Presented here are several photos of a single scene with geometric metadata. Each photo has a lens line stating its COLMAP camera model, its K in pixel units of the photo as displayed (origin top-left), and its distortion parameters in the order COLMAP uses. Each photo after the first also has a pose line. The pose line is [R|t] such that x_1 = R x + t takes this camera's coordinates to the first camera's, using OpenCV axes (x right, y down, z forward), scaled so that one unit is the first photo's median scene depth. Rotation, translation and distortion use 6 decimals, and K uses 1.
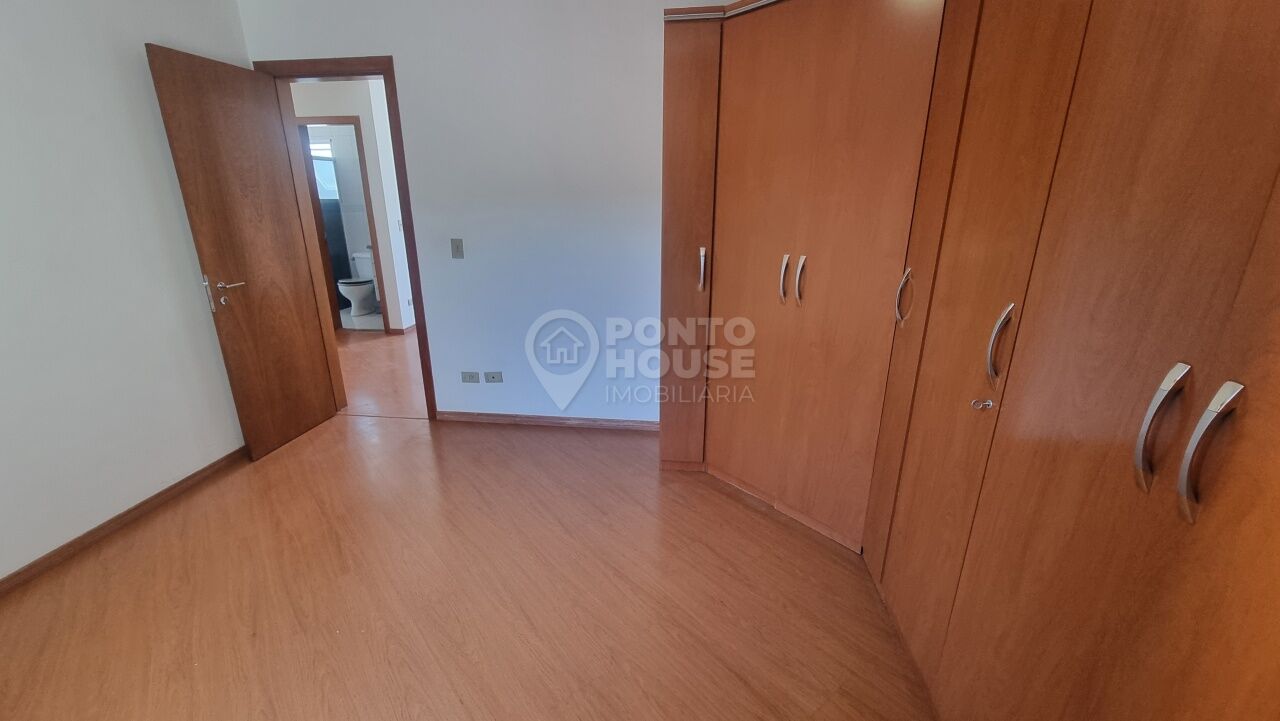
lens RADIAL K [[528.9, 0, 631.0], [0, 528.9, 367.8], [0, 0, 1]] dist [-0.003392, -0.000419]
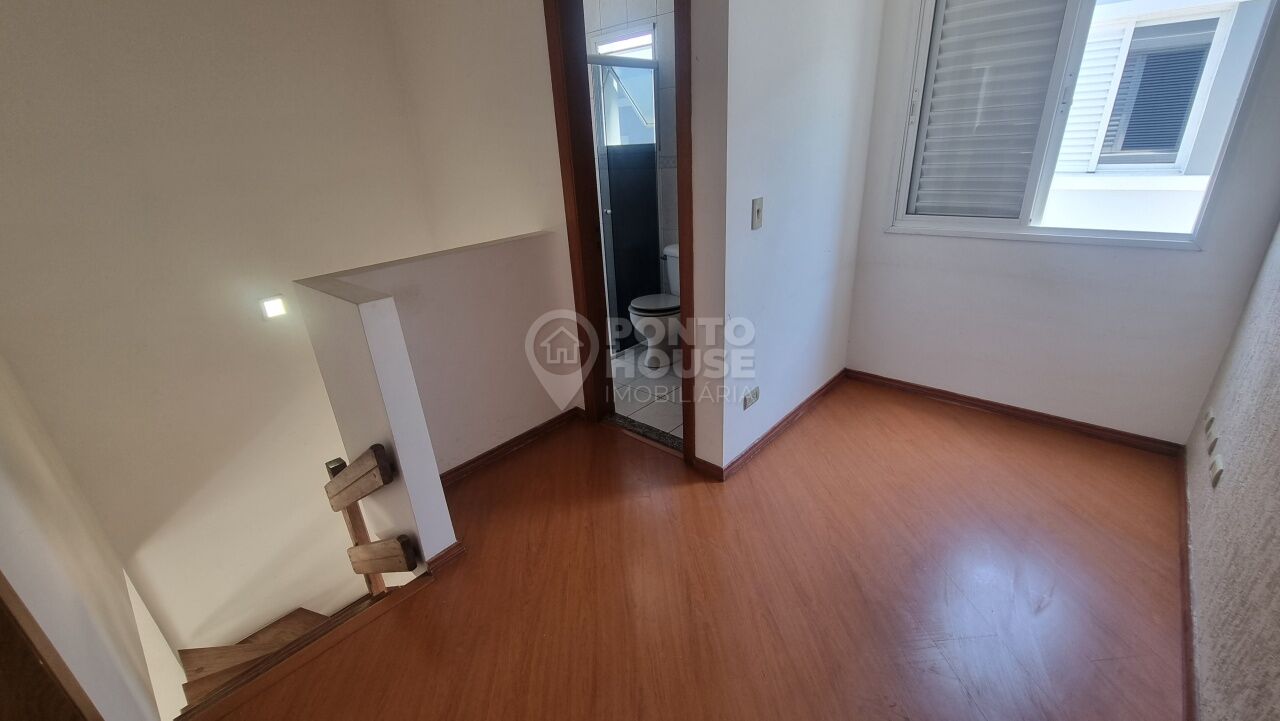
lens RADIAL K [[508.3, 0, 643.5], [0, 508.3, 368.5], [0, 0, 1]] dist [-0.001630, -0.000139]
pose [[0.826220, 0.188161, -0.530996, -0.480780], [-0.127855, 0.980606, 0.148542, -0.333039], [0.548648, -0.054838, 0.834253, 1.075038]]
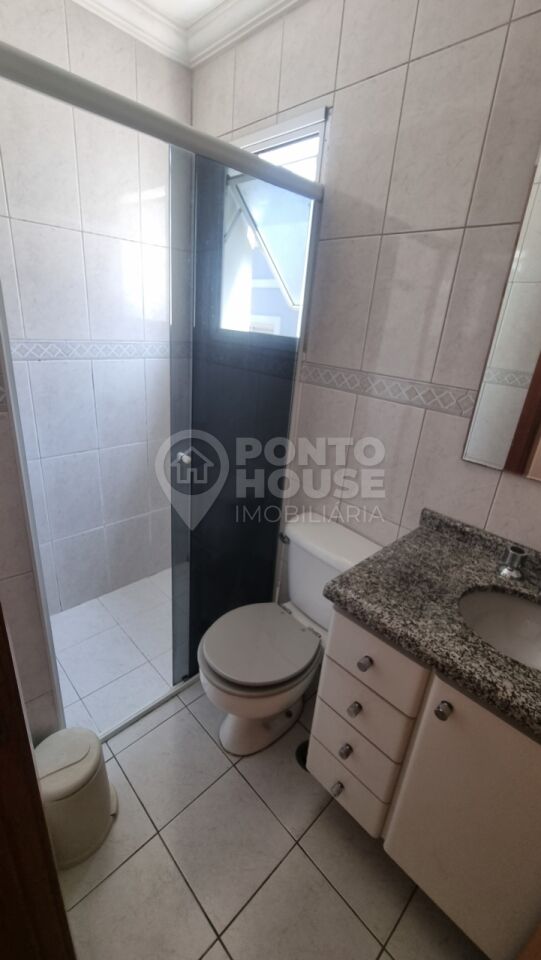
lens RADIAL K [[396.7, 0, 264.9], [0, 396.7, 476.7], [0, 0, 1]] dist [-0.003392, -0.000419]
pose [[0.775312, 0.280066, -0.566087, -0.827330], [-0.264541, 0.957896, 0.111595, -0.521408], [0.573507, 0.063232, 0.816757, 1.596796]]
